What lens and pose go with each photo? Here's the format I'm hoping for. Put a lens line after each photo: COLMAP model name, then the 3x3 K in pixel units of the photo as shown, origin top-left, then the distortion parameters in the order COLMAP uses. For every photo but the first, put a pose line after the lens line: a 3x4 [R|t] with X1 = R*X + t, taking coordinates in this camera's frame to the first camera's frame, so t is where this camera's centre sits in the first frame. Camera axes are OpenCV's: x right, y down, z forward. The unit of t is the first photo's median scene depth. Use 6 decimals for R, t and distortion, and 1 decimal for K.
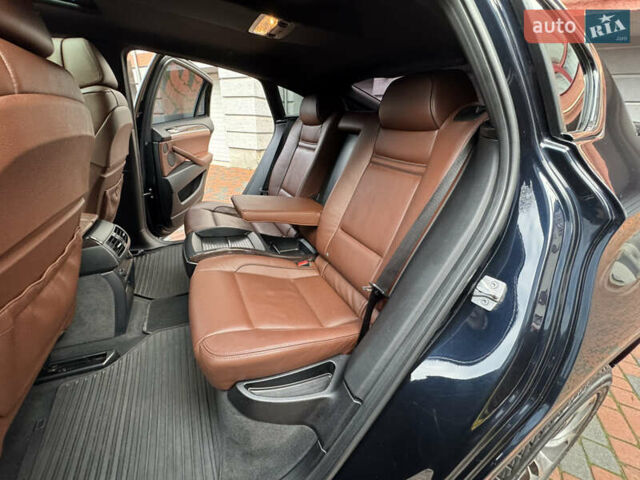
lens RADIAL K [[255.3, 0, 318.9], [0, 255.3, 239.4], [0, 0, 1]] dist [-0.007092, 0.000978]
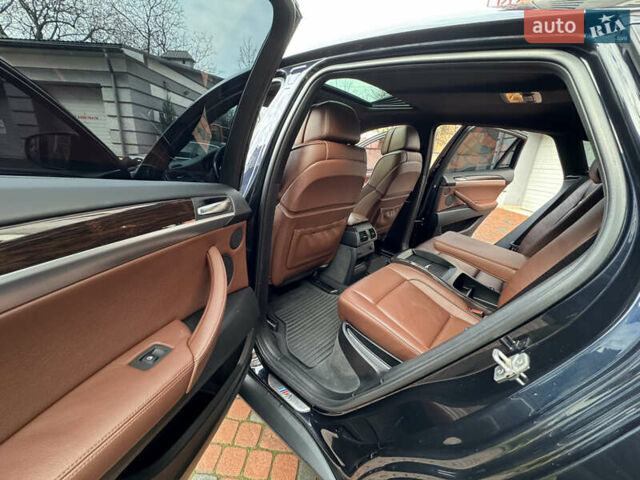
lens RADIAL K [[255.3, 0, 317.5], [0, 255.3, 239.4], [0, 0, 1]] dist [-0.007092, 0.000978]
pose [[0.379922, 0.271480, -0.884284, 0.394929], [-0.417260, 0.903477, 0.098102, 0.001405], [0.825563, 0.331705, 0.456529, -0.032833]]
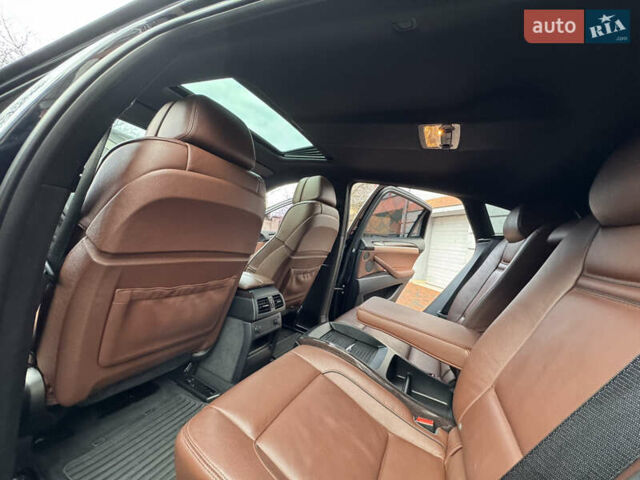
lens RADIAL K [[255.3, 0, 320.4], [0, 255.3, 242.1], [0, 0, 1]] dist [-0.007092, 0.000978]
pose [[0.625220, 0.052097, -0.778708, 0.194434], [-0.412641, 0.868968, -0.273172, -0.010782], [0.662441, 0.492119, 0.564793, 0.208194]]
